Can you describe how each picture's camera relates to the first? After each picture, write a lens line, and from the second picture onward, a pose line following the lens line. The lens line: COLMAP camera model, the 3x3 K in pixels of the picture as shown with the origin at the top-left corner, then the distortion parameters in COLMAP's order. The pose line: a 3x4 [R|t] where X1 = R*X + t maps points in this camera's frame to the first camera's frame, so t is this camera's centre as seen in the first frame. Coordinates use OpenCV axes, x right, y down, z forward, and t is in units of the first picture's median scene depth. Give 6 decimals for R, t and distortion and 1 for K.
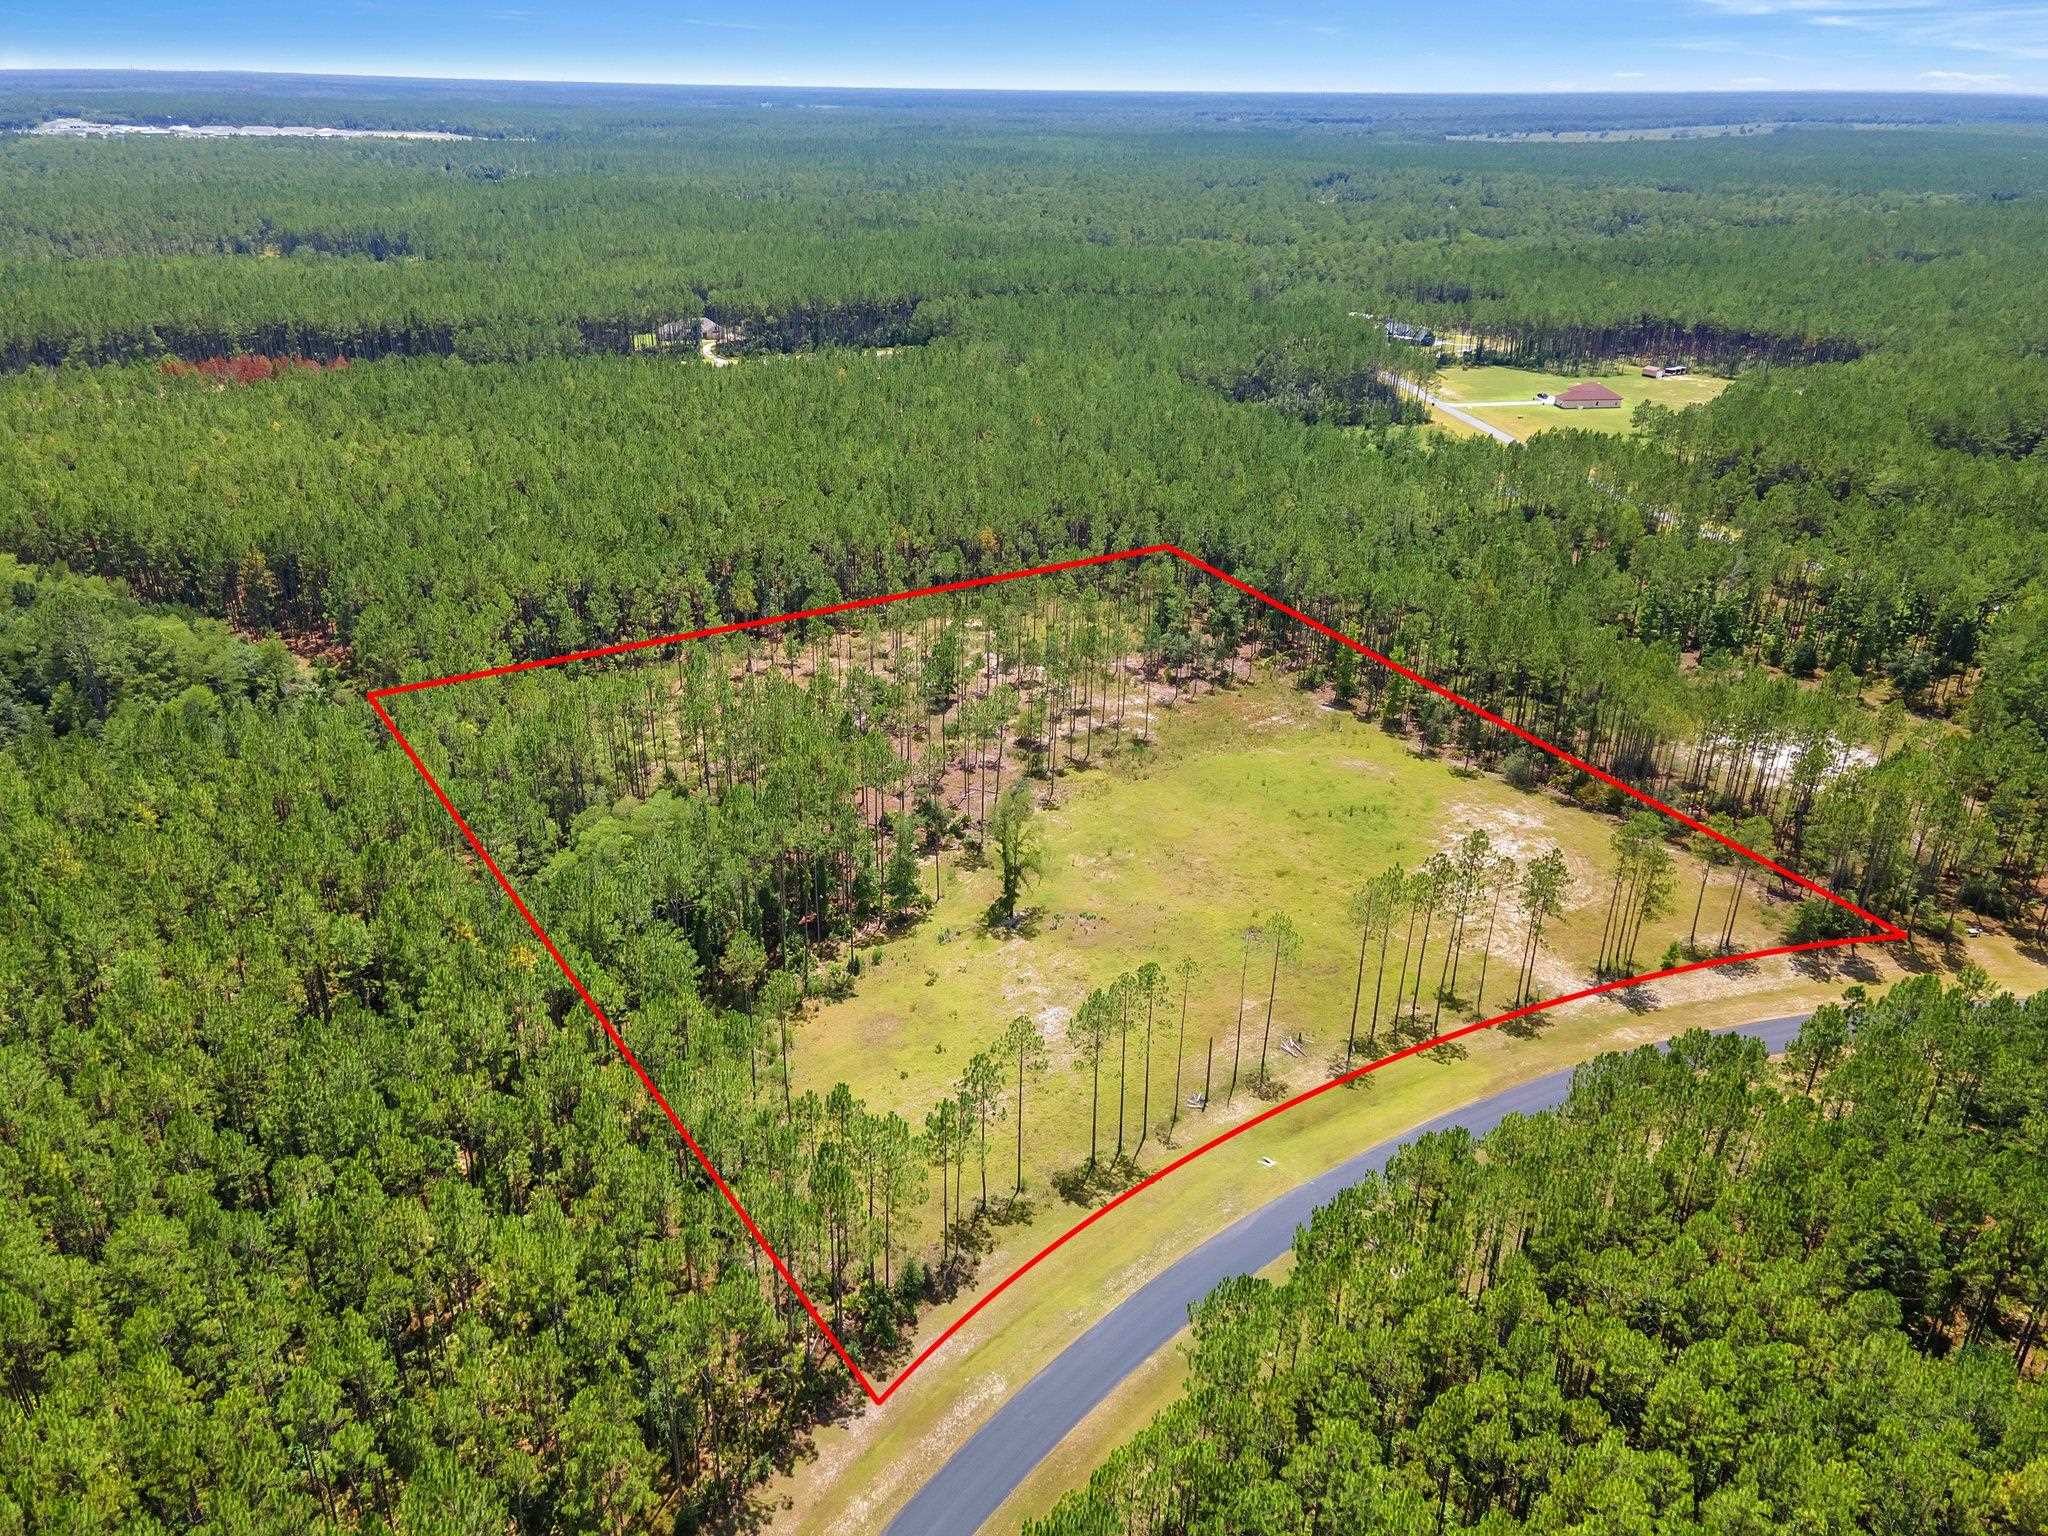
lens RADIAL K [[1487.4, 0, 1025.0], [0, 1487.4, 678.6], [0, 0, 1]] dist [0.067314, 0.000292]
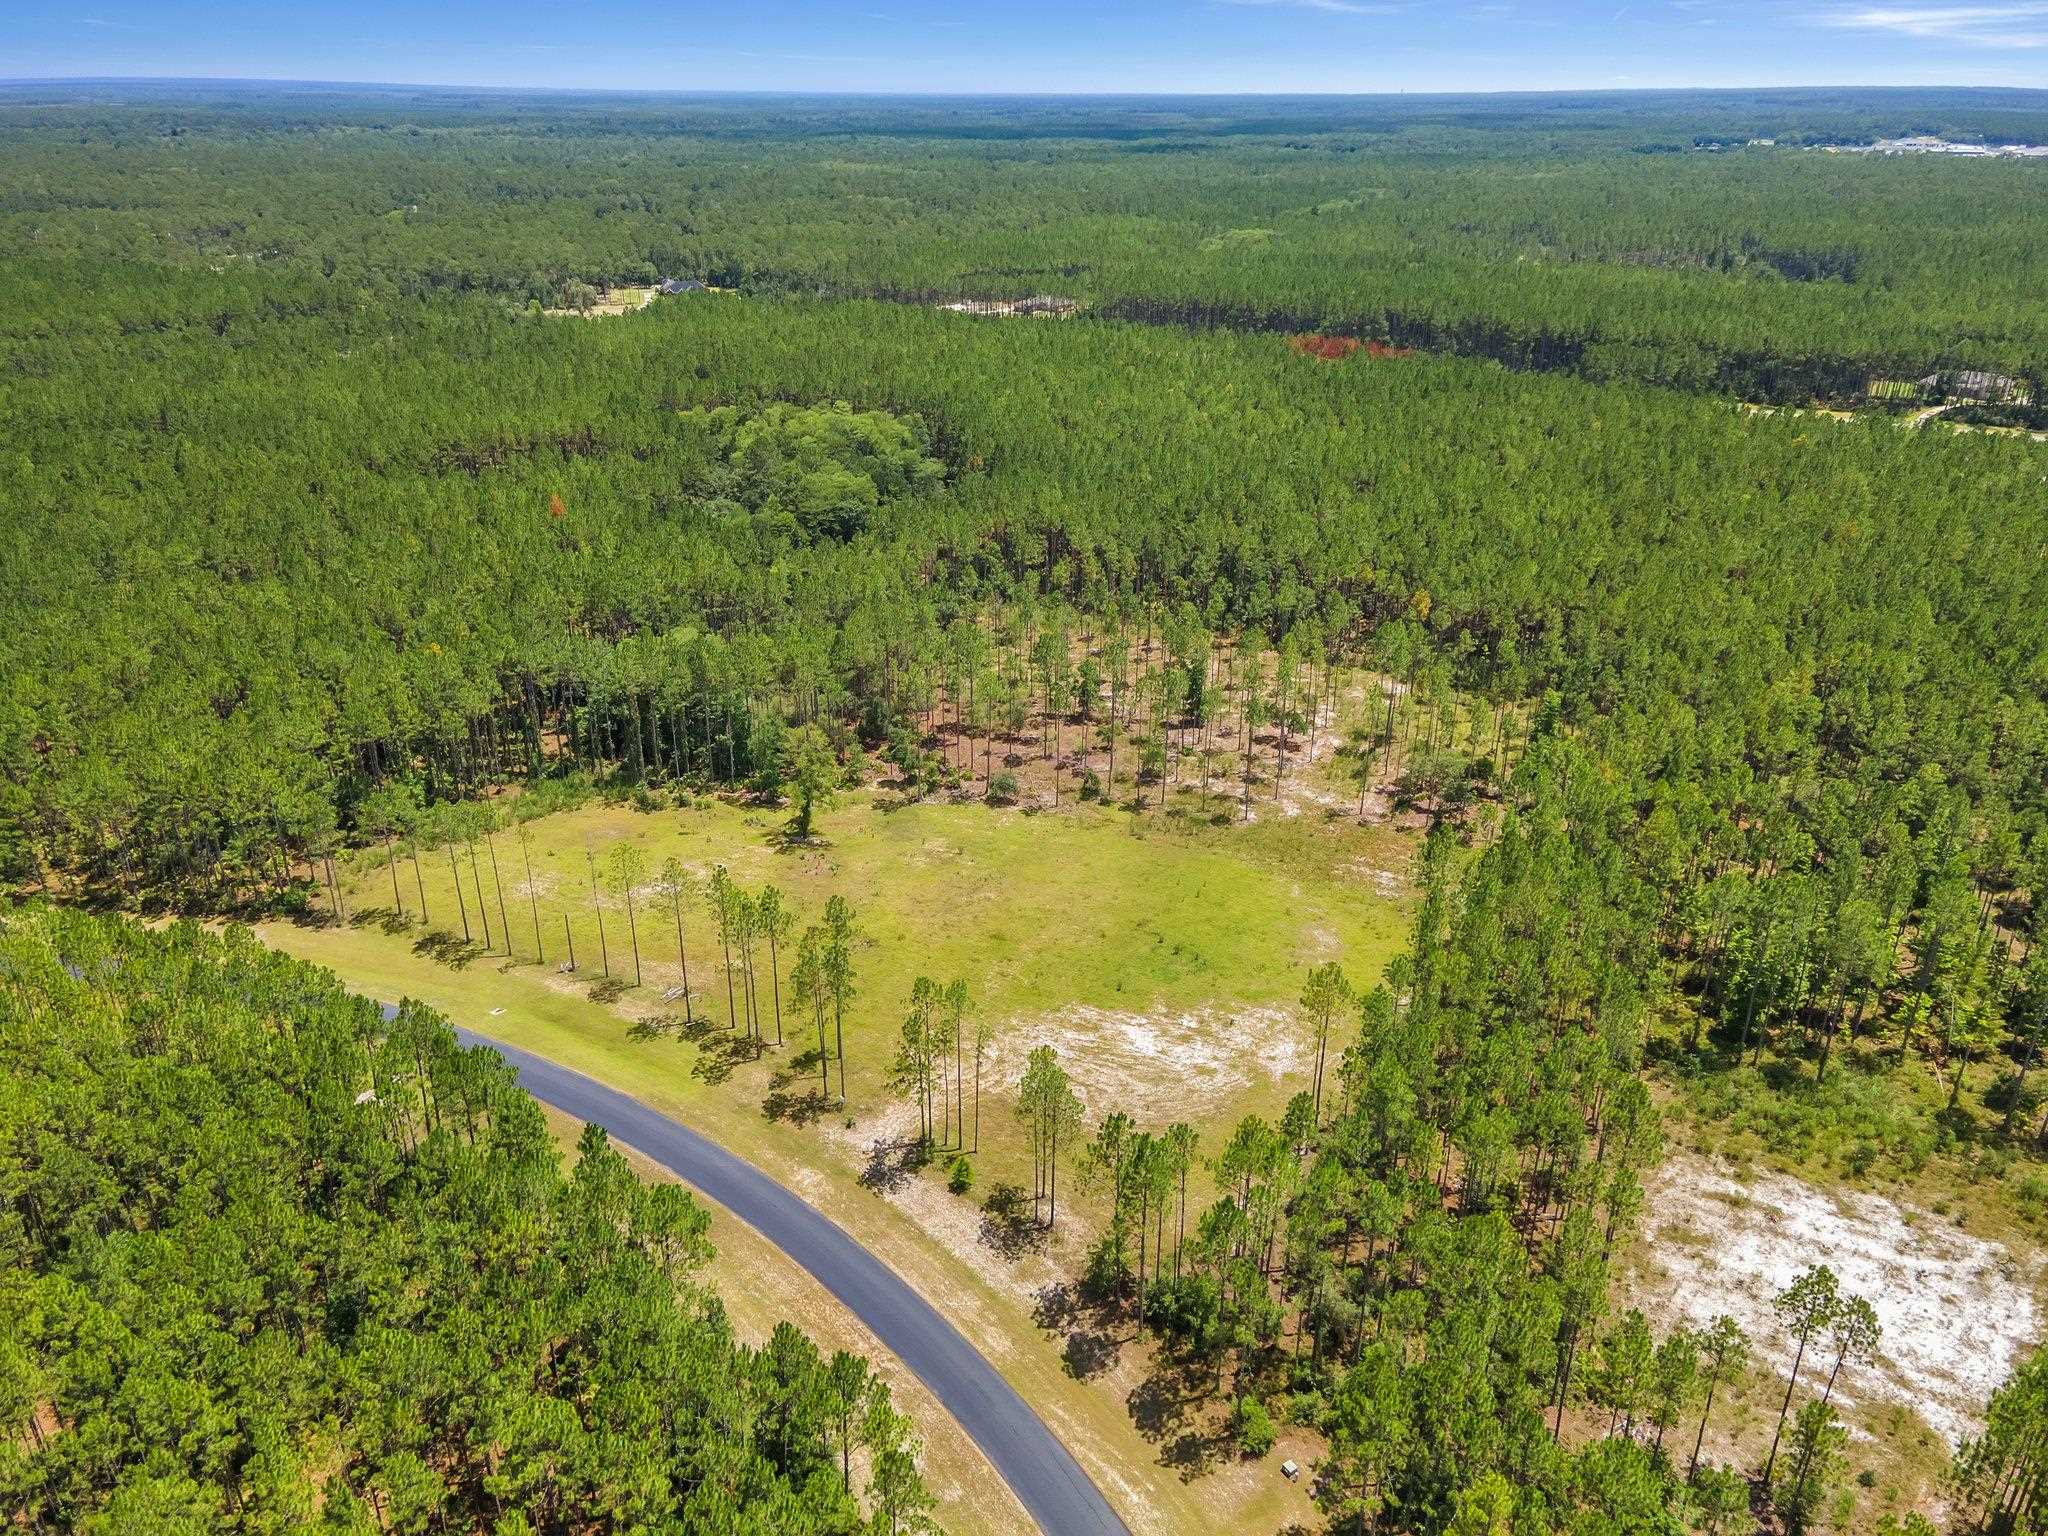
lens RADIAL K [[1446.9, 0, 1024.0], [0, 1446.9, 768.0], [0, 0, 1]] dist [0.056315, -0.002955]
pose [[0.459512, 0.365158, -0.809635, 0.888766], [-0.324480, 0.917583, 0.229684, -0.184621], [0.826778, 0.157168, 0.540126, 0.508919]]
